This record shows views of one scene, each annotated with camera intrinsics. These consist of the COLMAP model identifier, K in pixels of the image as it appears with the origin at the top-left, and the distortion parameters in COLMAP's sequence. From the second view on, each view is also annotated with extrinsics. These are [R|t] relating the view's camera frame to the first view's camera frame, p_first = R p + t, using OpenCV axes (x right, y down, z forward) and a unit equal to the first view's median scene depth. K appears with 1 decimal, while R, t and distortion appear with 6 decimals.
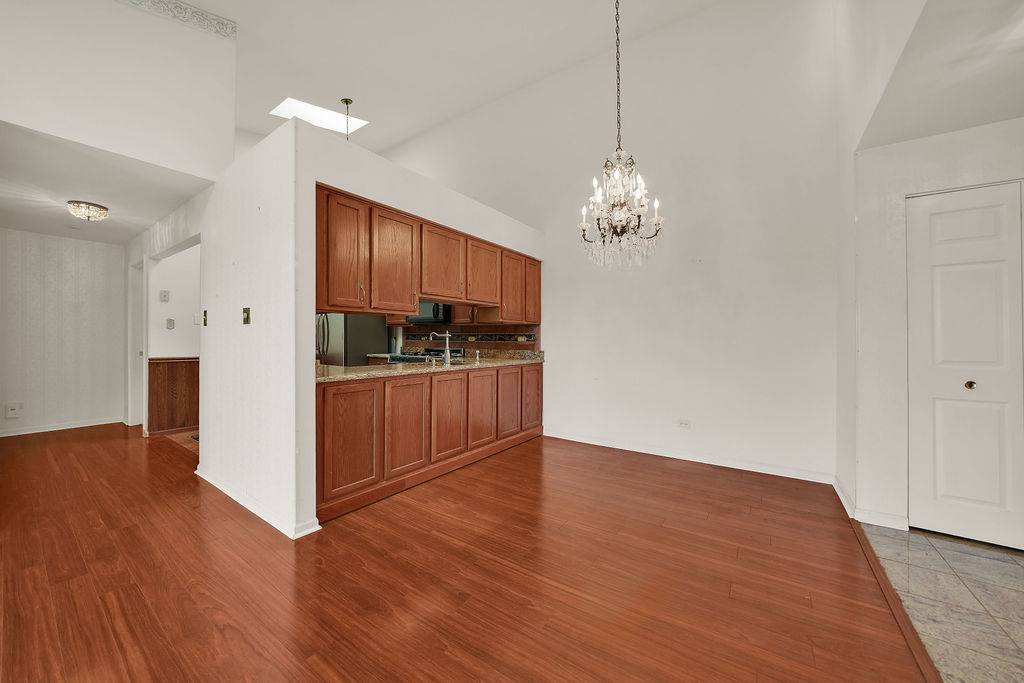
lens RADIAL K [[372.0, 0, 513.7], [0, 372.0, 339.4], [0, 0, 1]] dist [-0.001656, -0.000229]
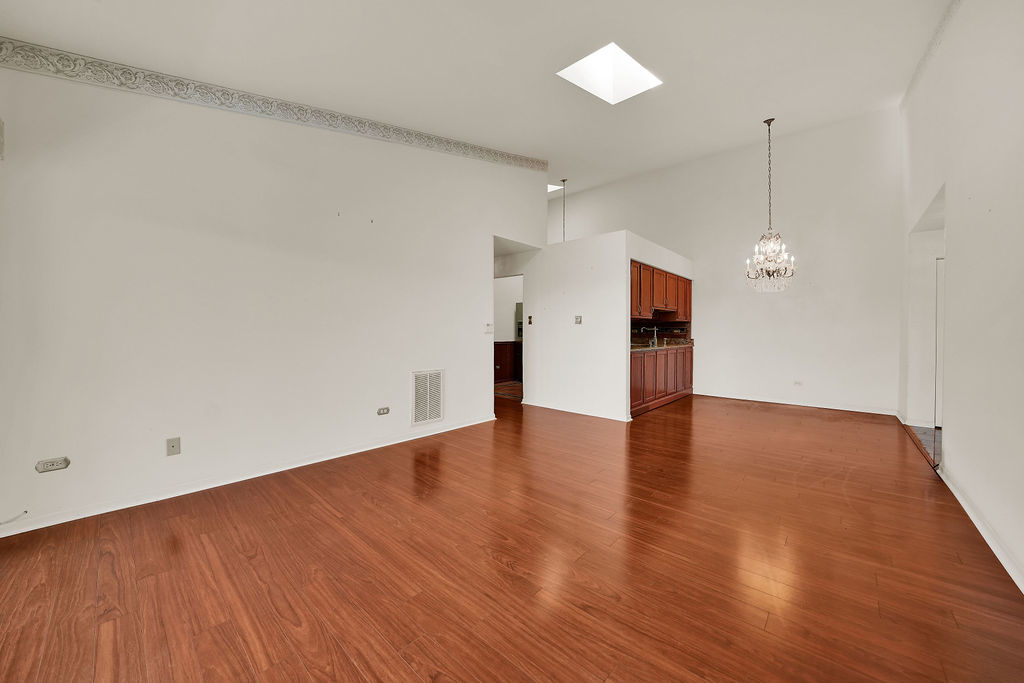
lens RADIAL K [[373.7, 0, 515.3], [0, 373.7, 330.8], [0, 0, 1]] dist [0.000296, 0.000018]
pose [[0.994867, 0.001978, -0.101175, -0.775288], [-0.001982, 0.999998, 0.000052, -0.002837], [0.101175, 0.000148, 0.994869, -0.961029]]
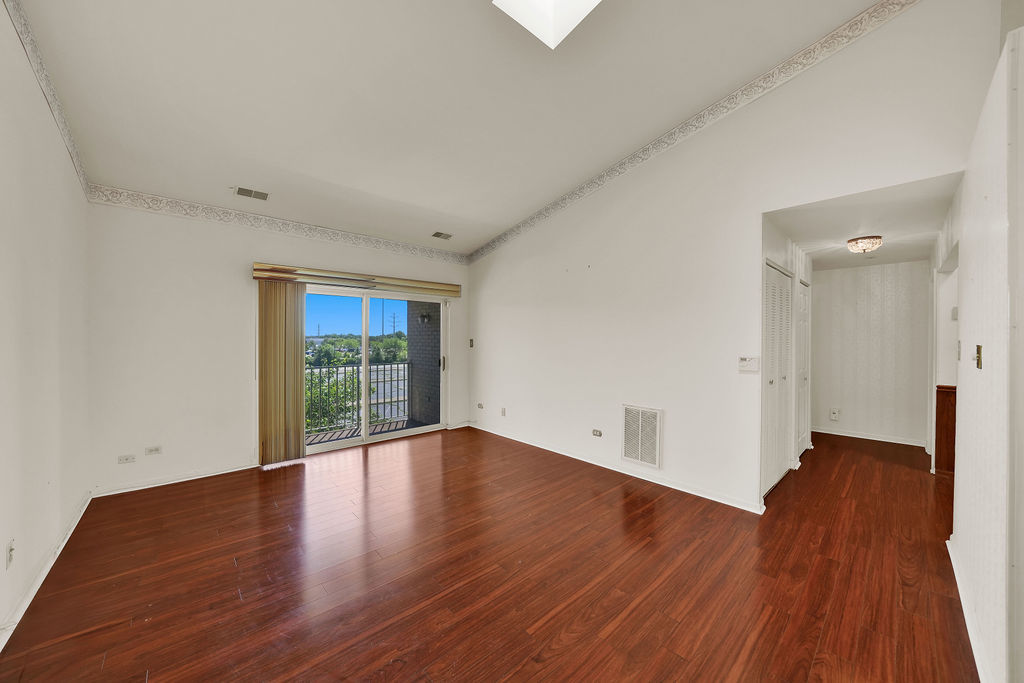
lens RADIAL K [[372.0, 0, 513.7], [0, 372.0, 339.4], [0, 0, 1]] dist [-0.001656, -0.000229]
pose [[-0.190699, 0.002660, -0.981645, 0.114456], [-0.000416, 0.999996, 0.002791, -0.088754], [0.981648, 0.000941, -0.190697, 0.253185]]
